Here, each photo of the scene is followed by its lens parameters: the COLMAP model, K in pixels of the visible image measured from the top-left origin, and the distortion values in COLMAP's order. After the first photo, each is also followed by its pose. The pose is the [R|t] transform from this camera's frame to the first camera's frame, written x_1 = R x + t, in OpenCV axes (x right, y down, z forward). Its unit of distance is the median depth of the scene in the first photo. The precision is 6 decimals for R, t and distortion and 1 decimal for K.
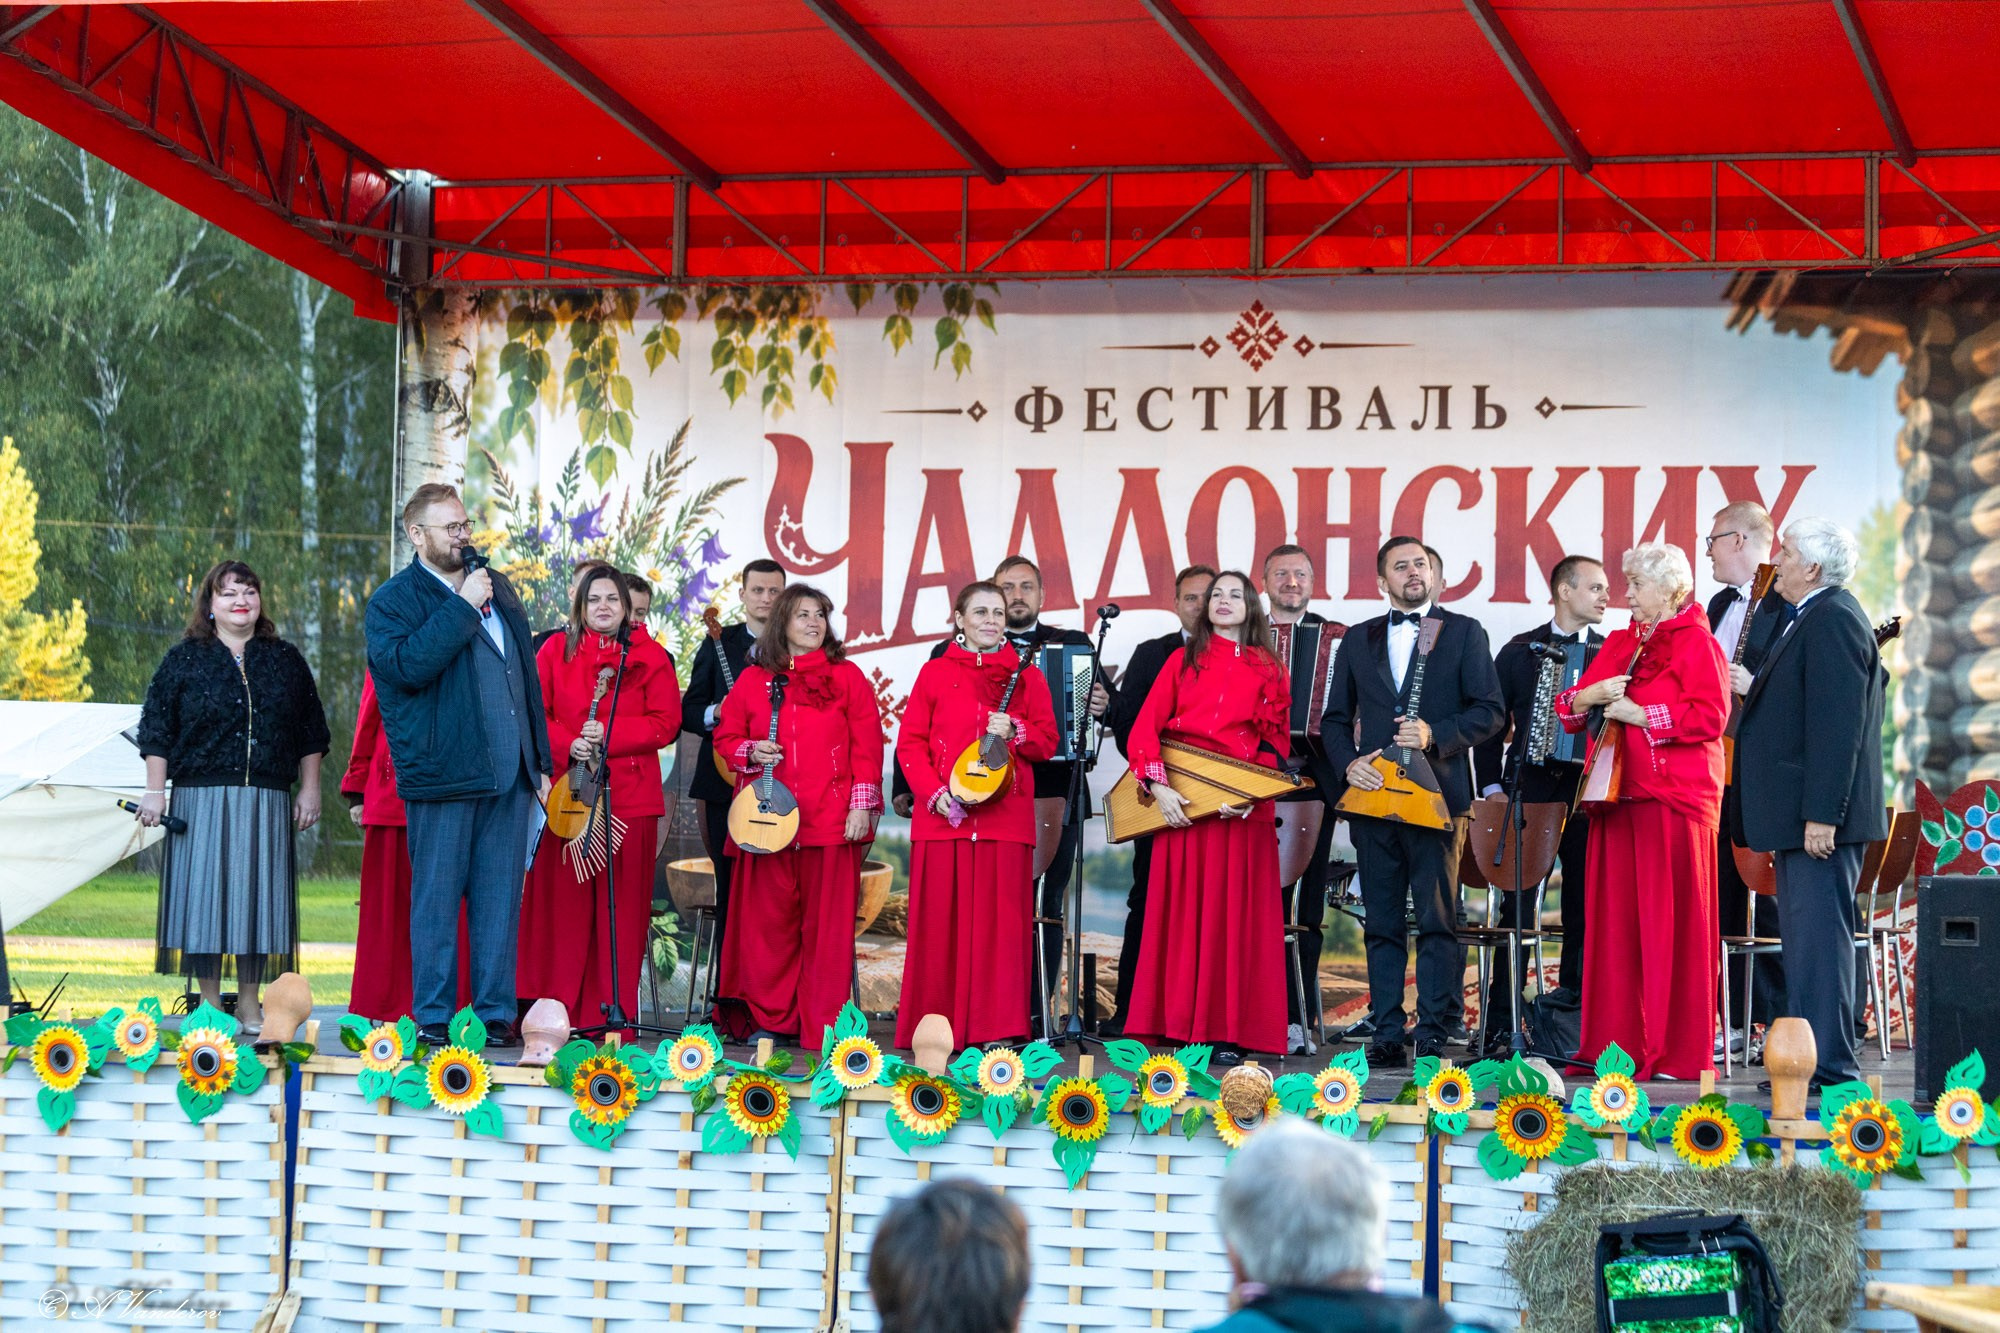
lens RADIAL K [[4936.5, 0, 1005.6], [0, 4936.5, 665.4], [0, 0, 1]] dist [-0.140742, 0.000000]
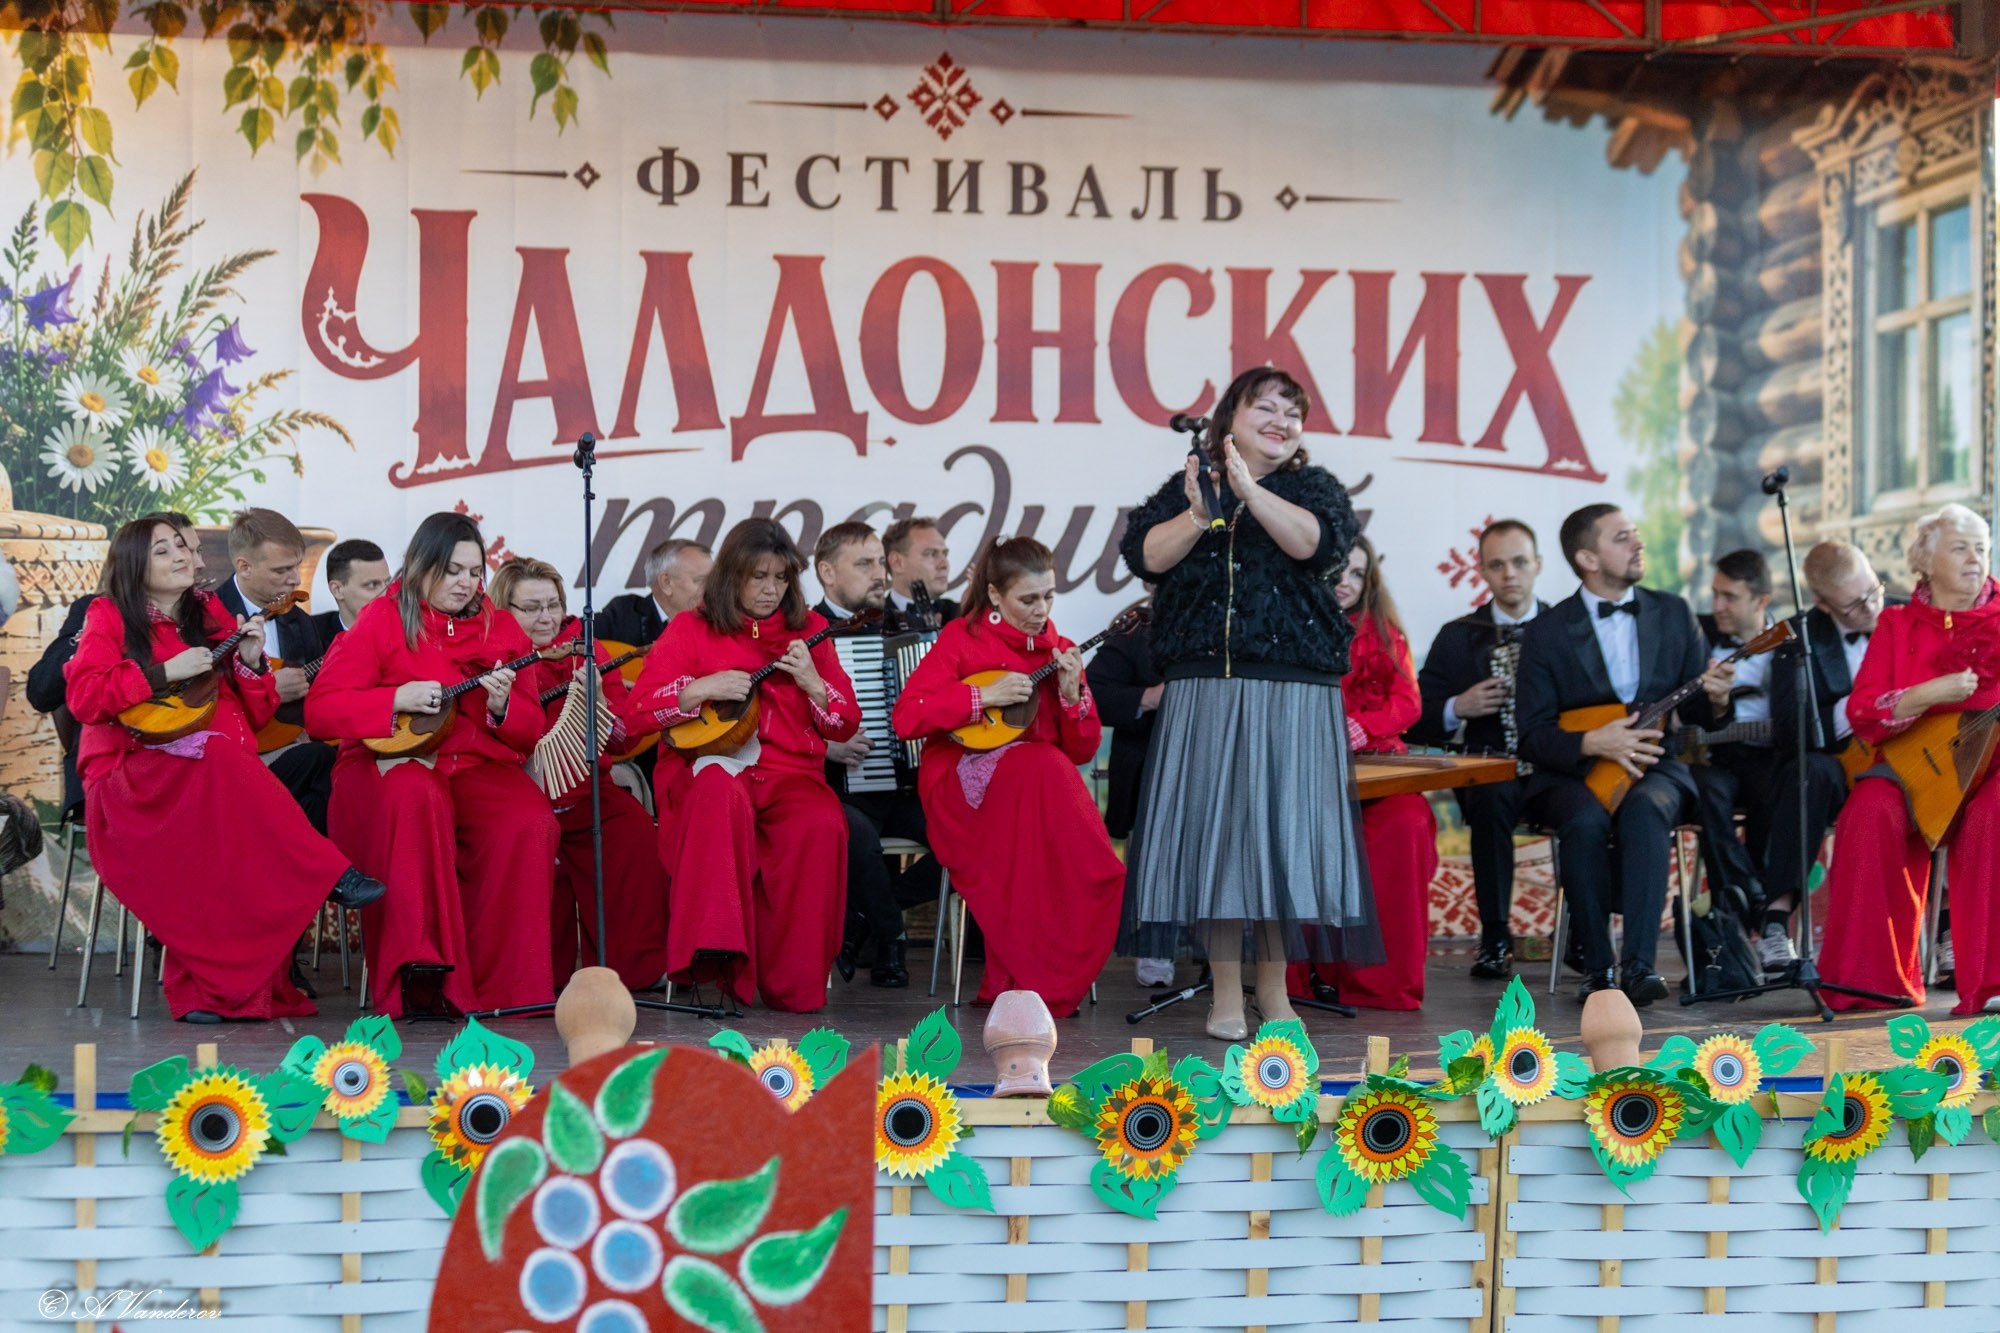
lens RADIAL K [[4143.8, 0, 1004.7], [0, 4143.8, 666.6], [0, 0, 1]] dist [0.031434, 0.000000]
pose [[0.876667, -0.010906, 0.480975, -0.277777], [-0.005060, 0.999479, 0.031886, 0.005572], [-0.481072, -0.030387, 0.876154, 0.402409]]
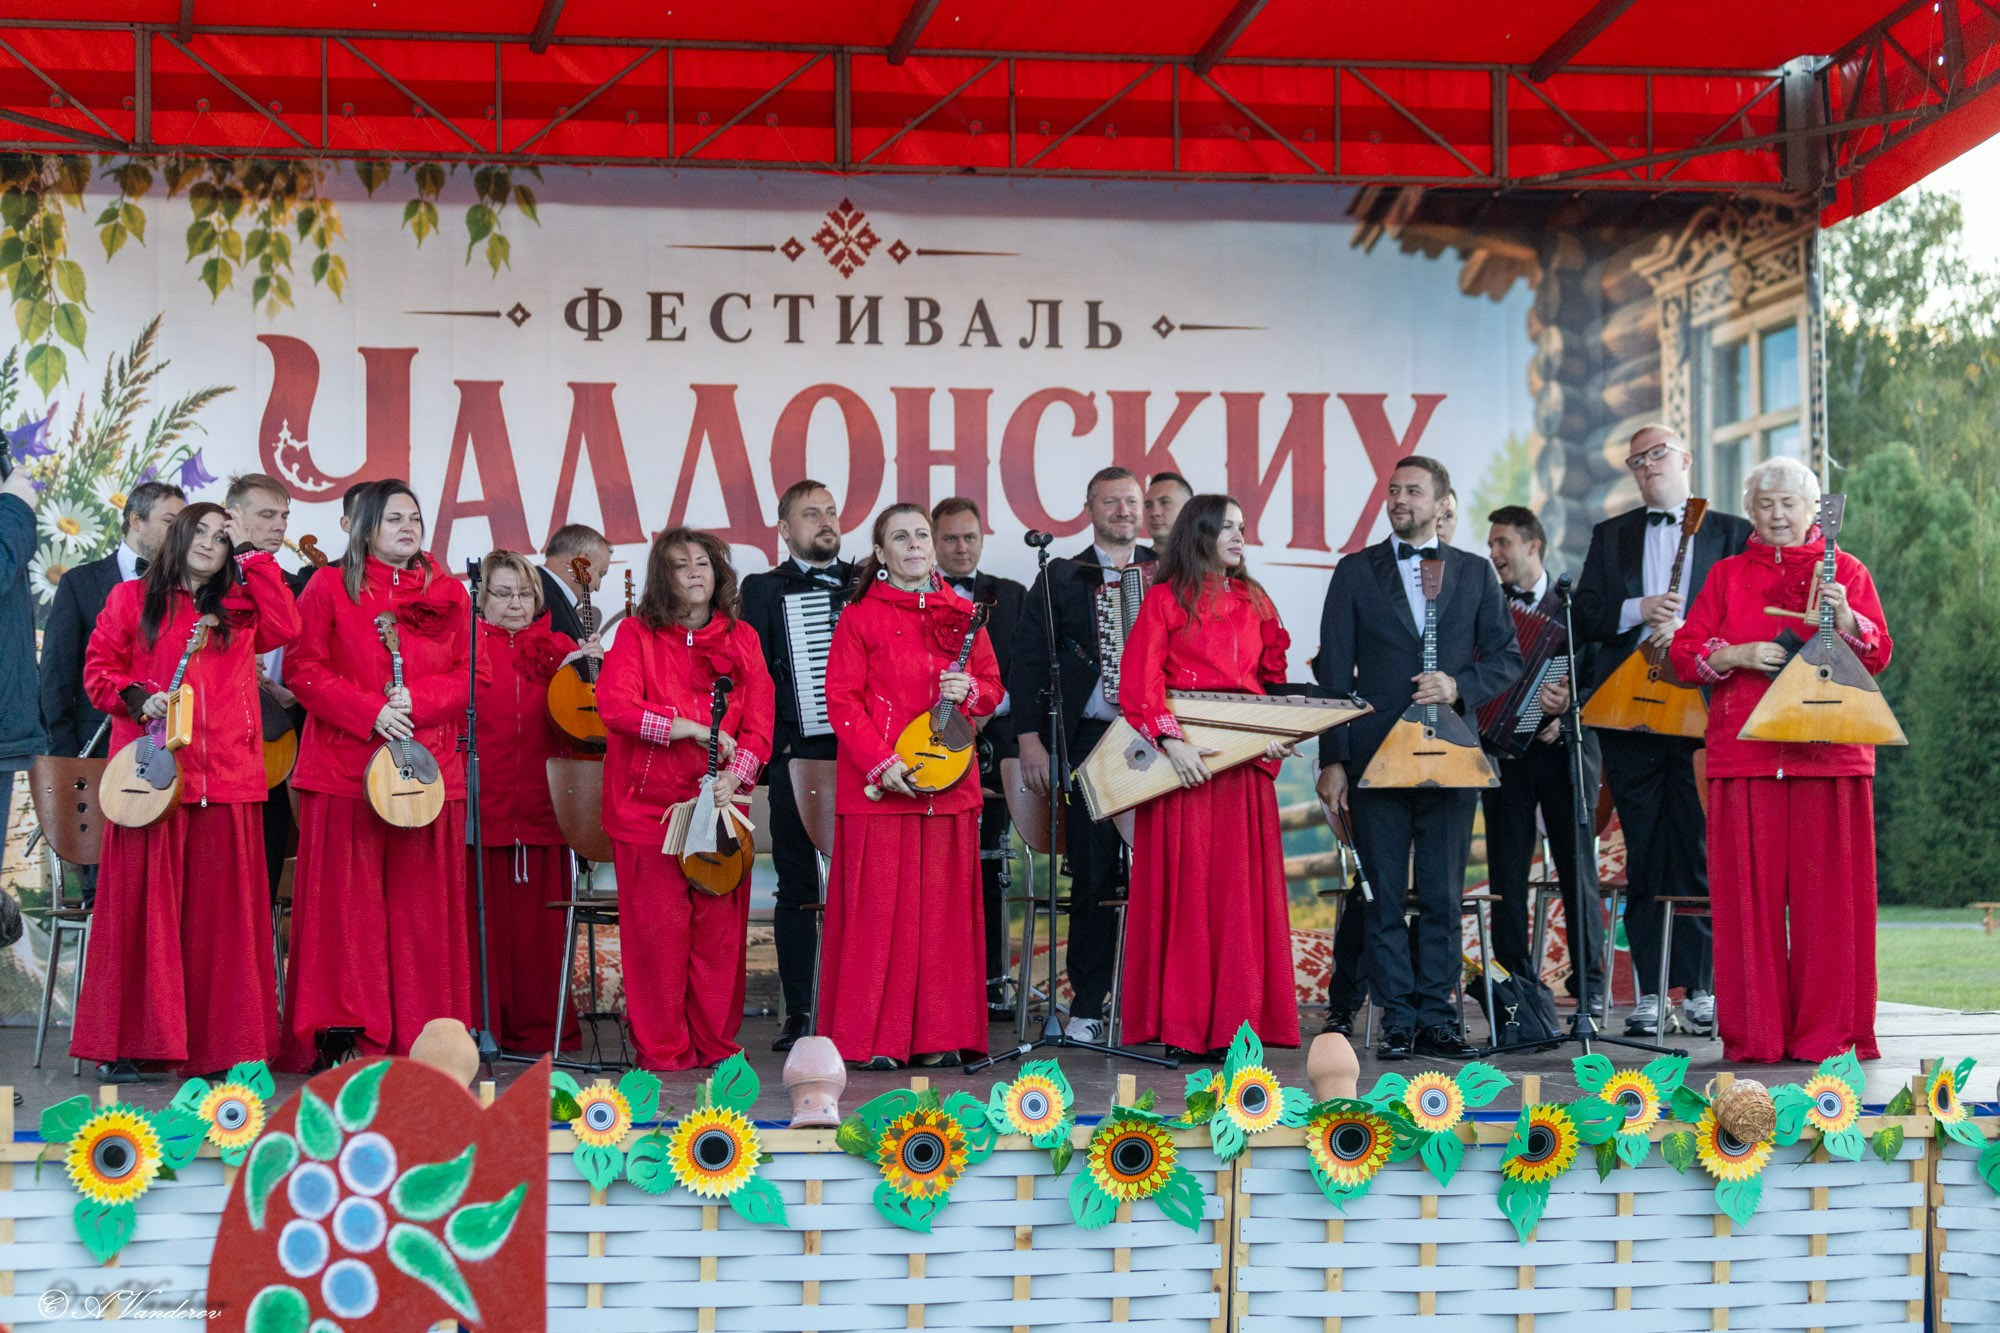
lens RADIAL K [[4143.8, 0, 1006.2], [0, 4143.8, 686.3], [0, 0, 1]] dist [0.031434, 0.000000]
pose [[0.885712, -0.010568, 0.464115, -0.279635], [0.005016, 0.999900, 0.013196, 0.004607], [-0.464208, -0.009360, 0.885677, 0.329255]]
